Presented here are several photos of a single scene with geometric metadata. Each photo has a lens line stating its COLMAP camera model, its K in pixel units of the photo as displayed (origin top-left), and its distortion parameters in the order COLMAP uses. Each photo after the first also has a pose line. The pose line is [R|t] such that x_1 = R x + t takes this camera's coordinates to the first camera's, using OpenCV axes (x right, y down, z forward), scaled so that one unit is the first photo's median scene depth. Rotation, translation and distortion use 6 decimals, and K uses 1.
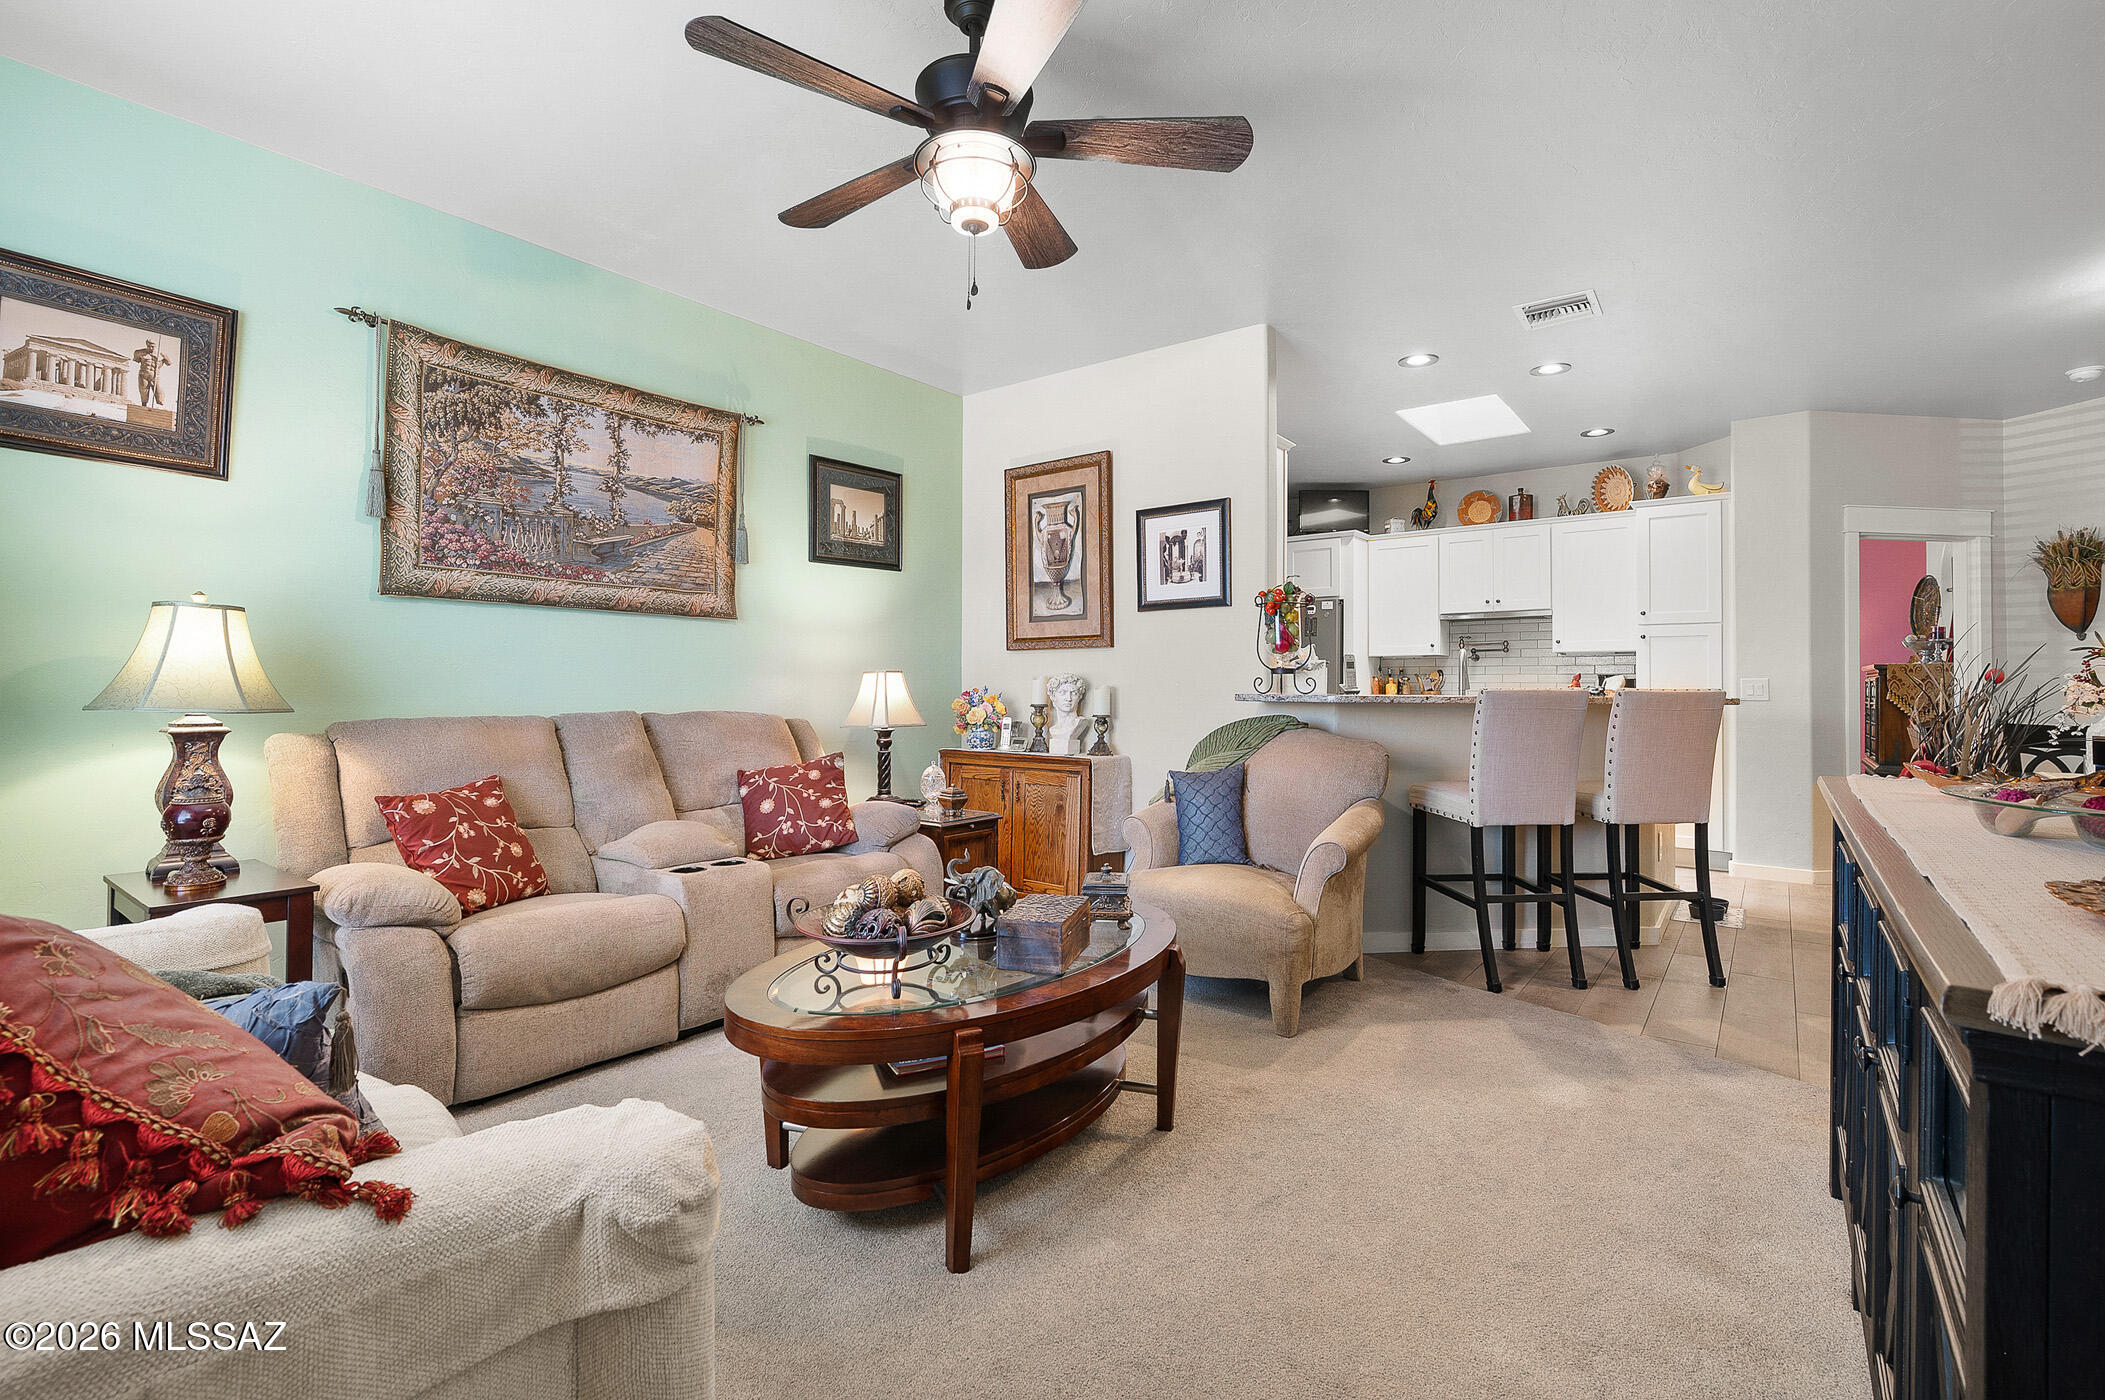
lens RADIAL K [[917.1, 0, 1063.2], [0, 917.1, 694.9], [0, 0, 1]] dist [-0.004185, 0.000481]
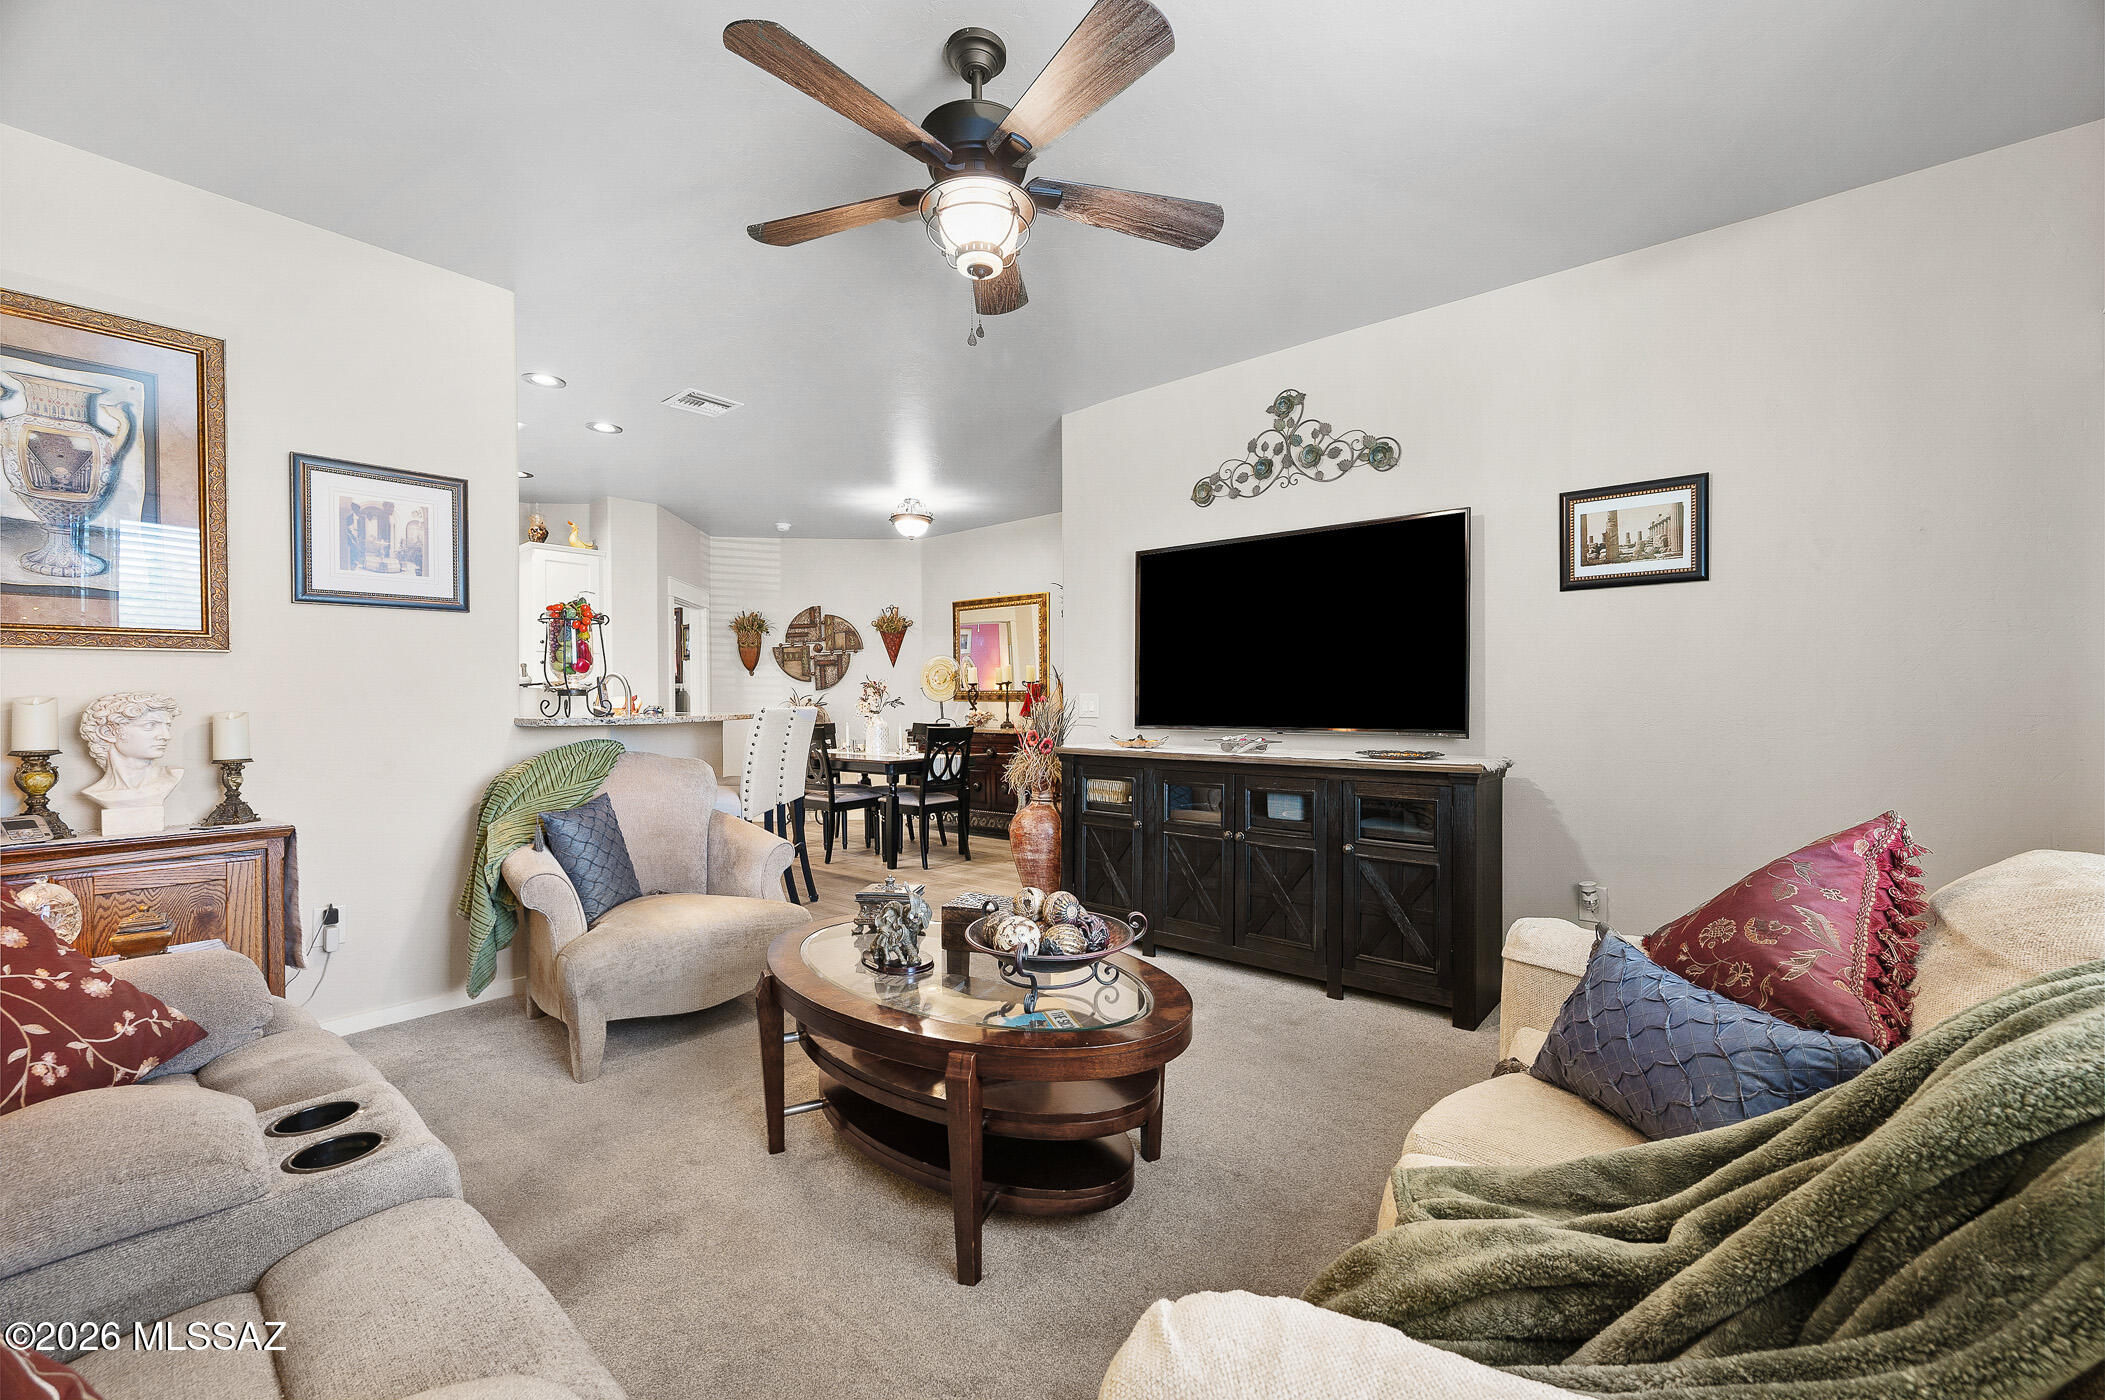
lens RADIAL K [[856.5, 0, 1061.8], [0, 856.5, 698.4], [0, 0, 1]] dist [-0.002501, 0.000394]
pose [[0.031384, -0.002308, 0.999505, -0.429528], [0.017848, 0.999839, 0.001748, -0.009033], [-0.999348, 0.017784, 0.031420, 0.339063]]
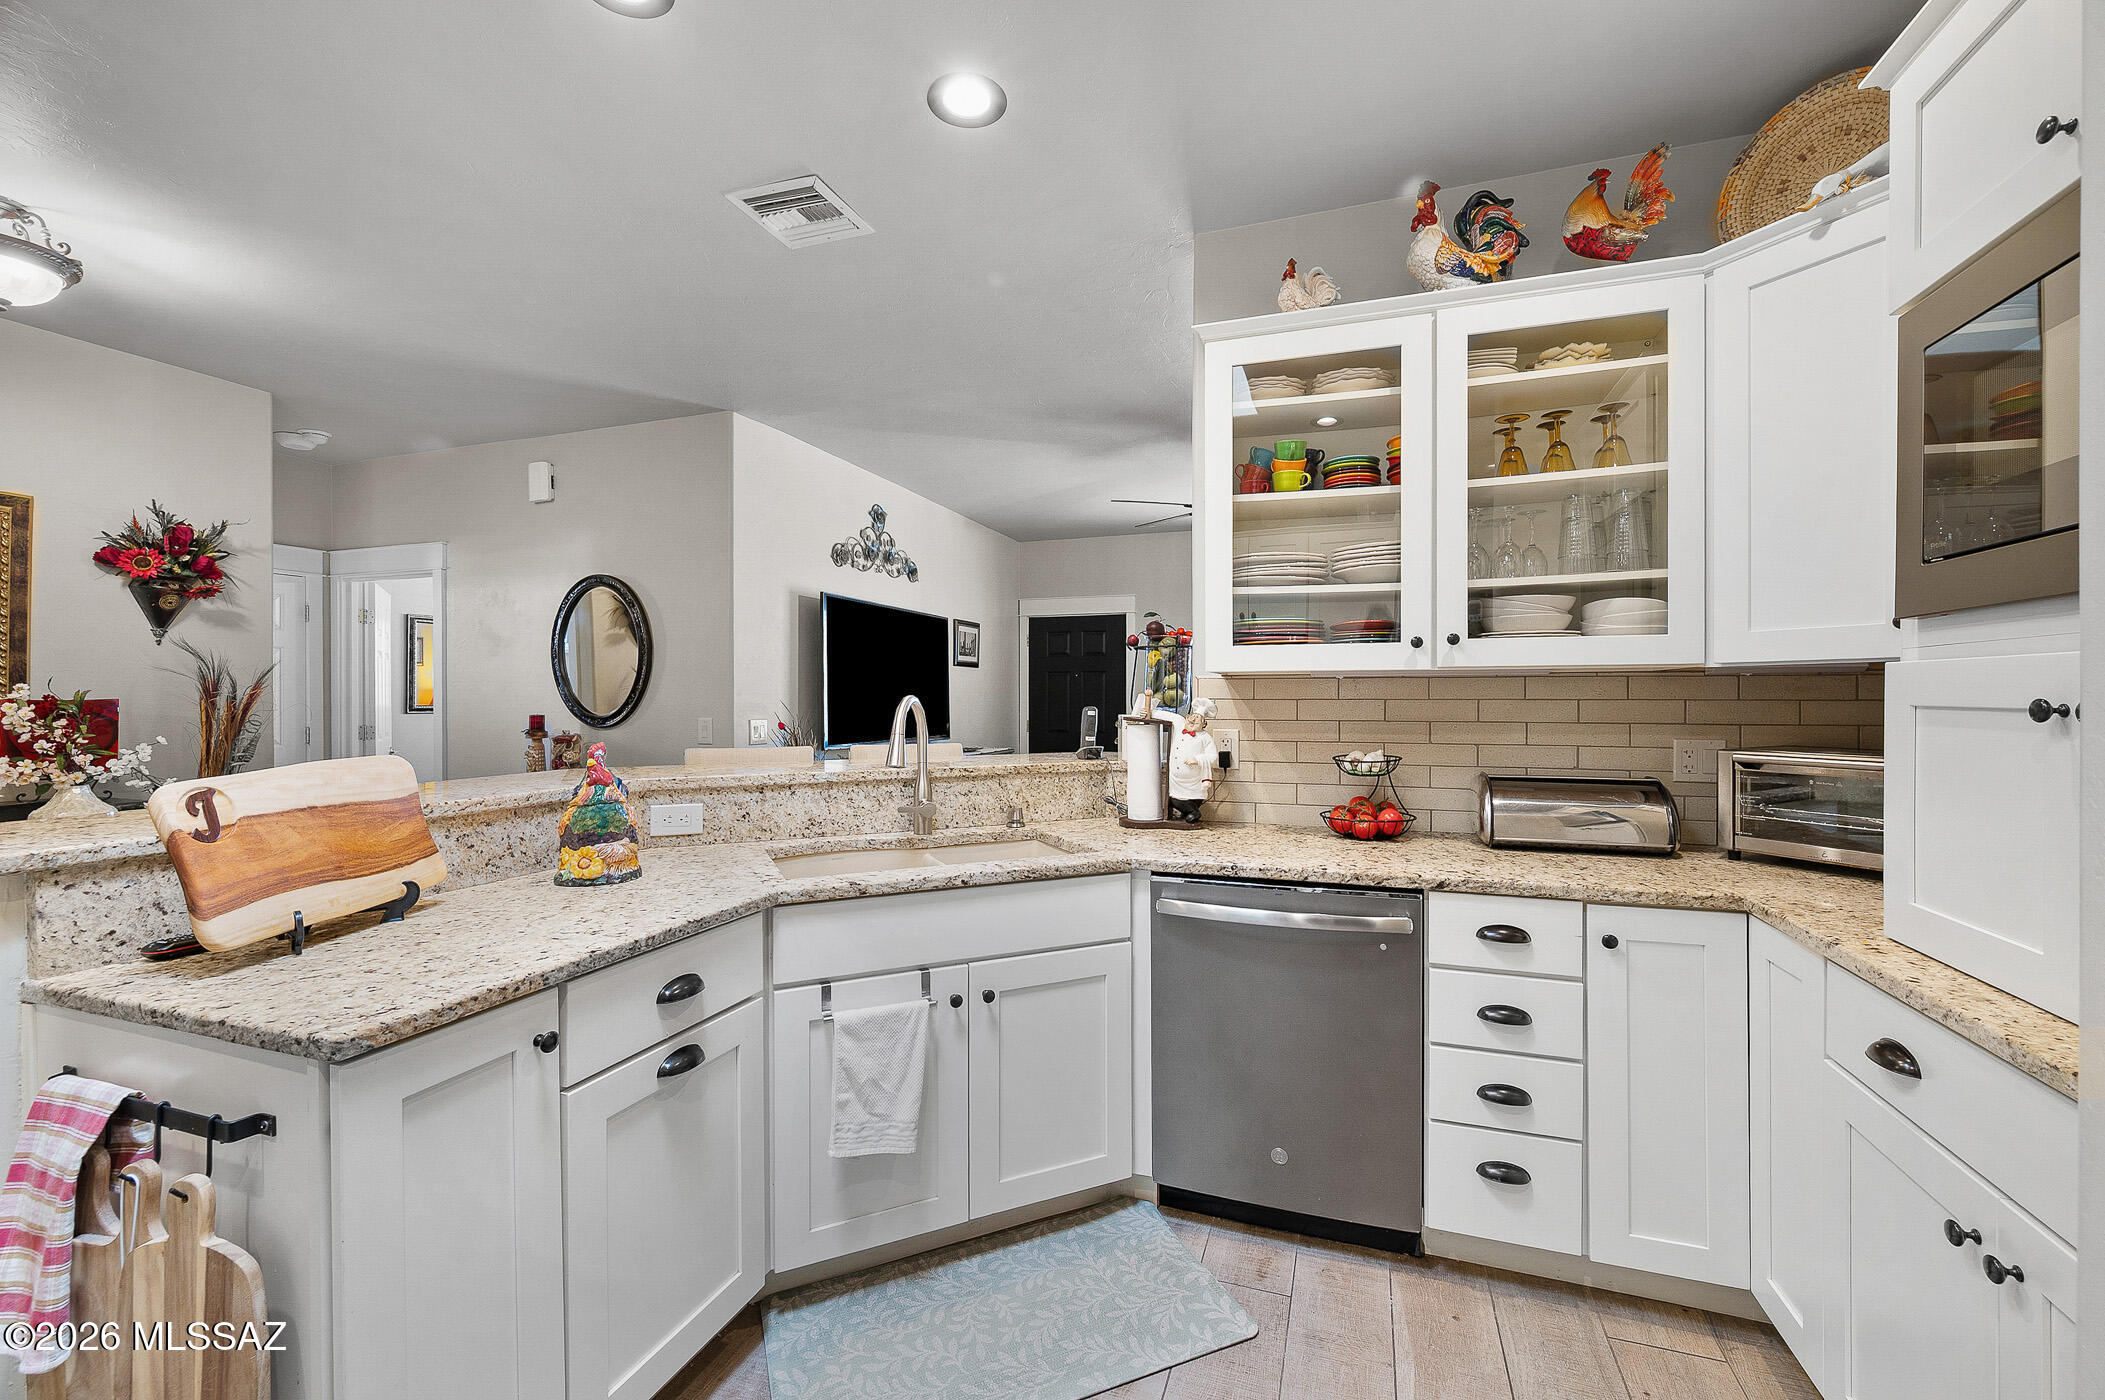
lens RADIAL K [[856.5, 0, 1064.6], [0, 856.5, 698.4], [0, 0, 1]] dist [-0.002501, 0.000394]
pose [[-0.942860, -0.002819, -0.333177, 0.394042], [-0.006463, 0.999931, 0.009829, -0.040808], [0.333127, 0.011421, -0.942813, 1.183920]]
